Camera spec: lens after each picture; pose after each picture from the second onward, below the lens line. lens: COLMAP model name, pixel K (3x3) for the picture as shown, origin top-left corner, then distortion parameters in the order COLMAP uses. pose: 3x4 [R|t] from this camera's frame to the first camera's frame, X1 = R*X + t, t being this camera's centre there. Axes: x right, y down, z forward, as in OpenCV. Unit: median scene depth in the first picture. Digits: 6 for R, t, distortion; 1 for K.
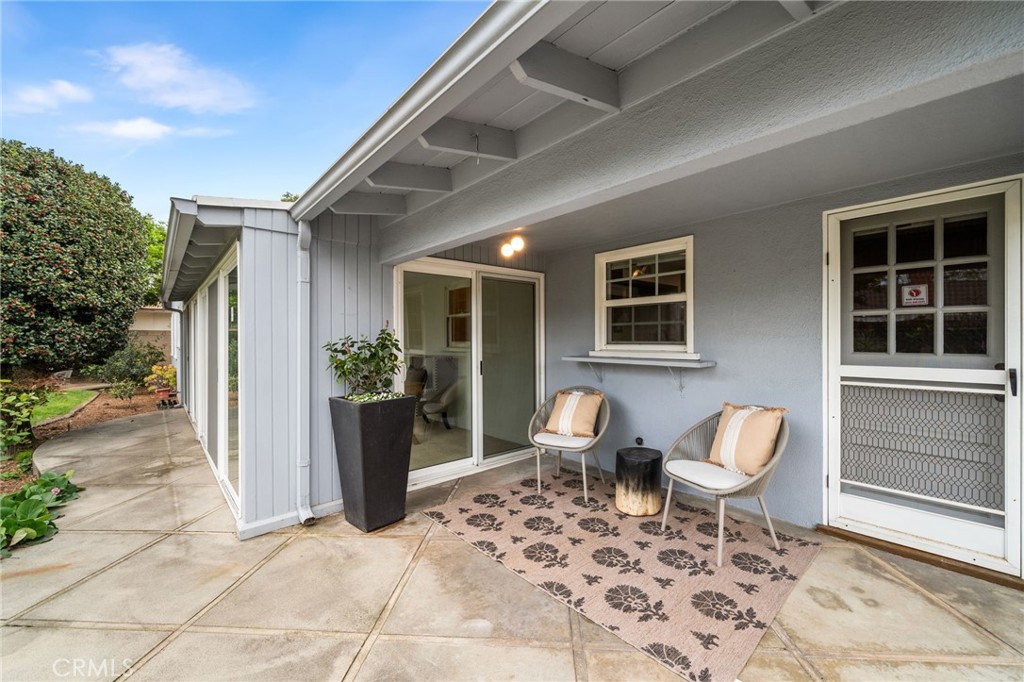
lens RADIAL K [[456.5, 0, 510.0], [0, 456.5, 341.1], [0, 0, 1]] dist [0.002645, 0.000197]
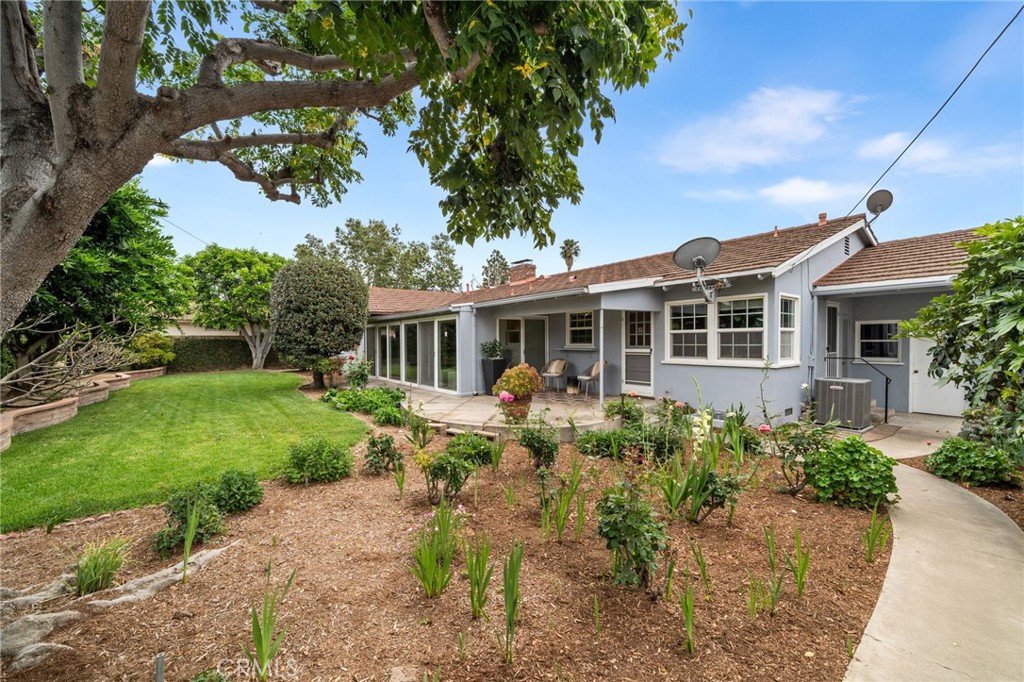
lens RADIAL K [[456.5, 0, 508.8], [0, 456.5, 343.3], [0, 0, 1]] dist [0.002645, 0.000197]
pose [[0.997064, -0.002030, -0.076551, 0.063838], [0.002307, 0.999991, 0.003533, -0.006156], [0.076544, -0.003699, 0.997059, -2.149326]]
